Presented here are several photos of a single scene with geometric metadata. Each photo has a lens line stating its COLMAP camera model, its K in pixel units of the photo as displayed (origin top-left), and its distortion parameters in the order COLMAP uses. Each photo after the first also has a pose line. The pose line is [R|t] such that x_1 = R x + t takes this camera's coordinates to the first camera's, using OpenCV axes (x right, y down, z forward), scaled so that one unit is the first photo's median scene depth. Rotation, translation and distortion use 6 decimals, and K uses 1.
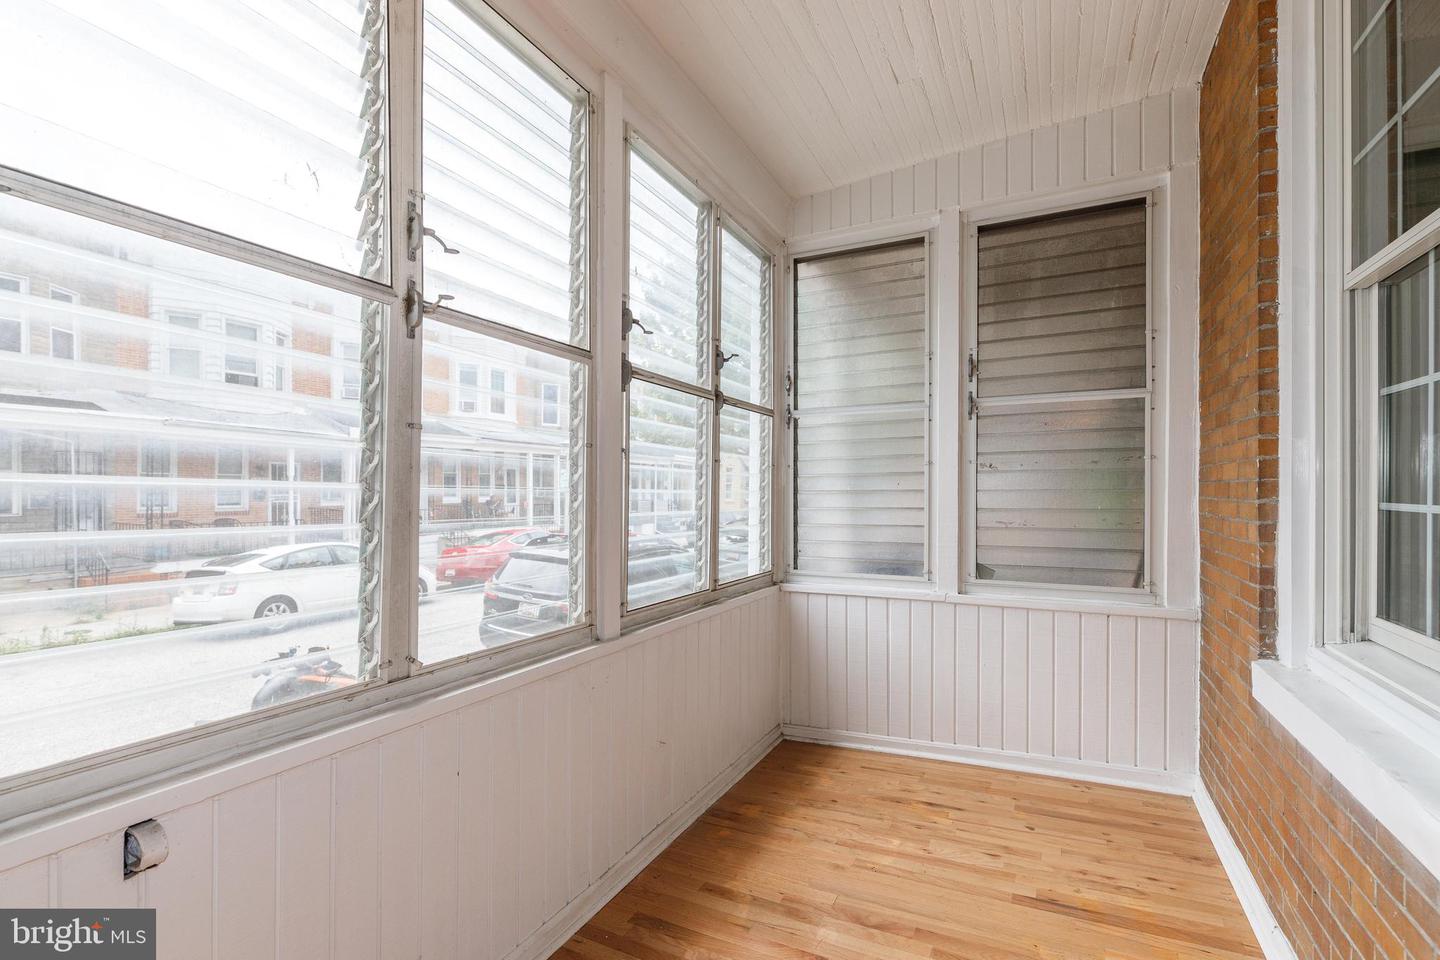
lens RADIAL K [[645.0, 0, 717.8], [0, 645.0, 489.1], [0, 0, 1]] dist [0.004443, -0.003196]
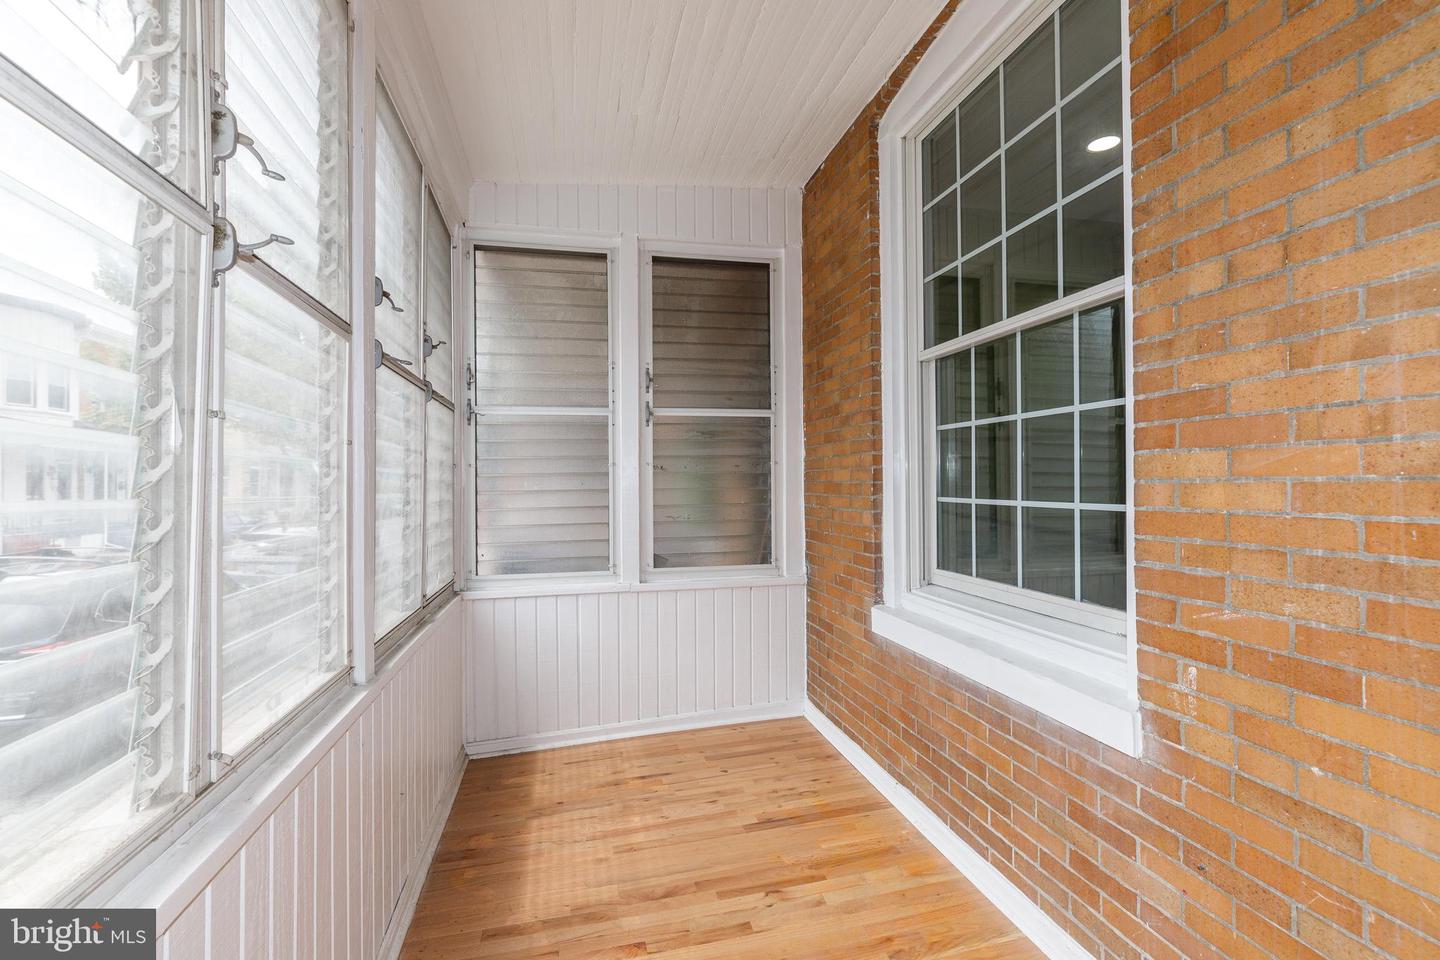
lens RADIAL K [[645.0, 0, 710.6], [0, 645.0, 476.5], [0, 0, 1]] dist [0.004443, -0.003196]
pose [[0.774954, 0.001195, 0.632016, -0.273904], [0.005070, 0.999954, -0.008108, -0.012745], [-0.631997, 0.009488, 0.774913, 0.074749]]
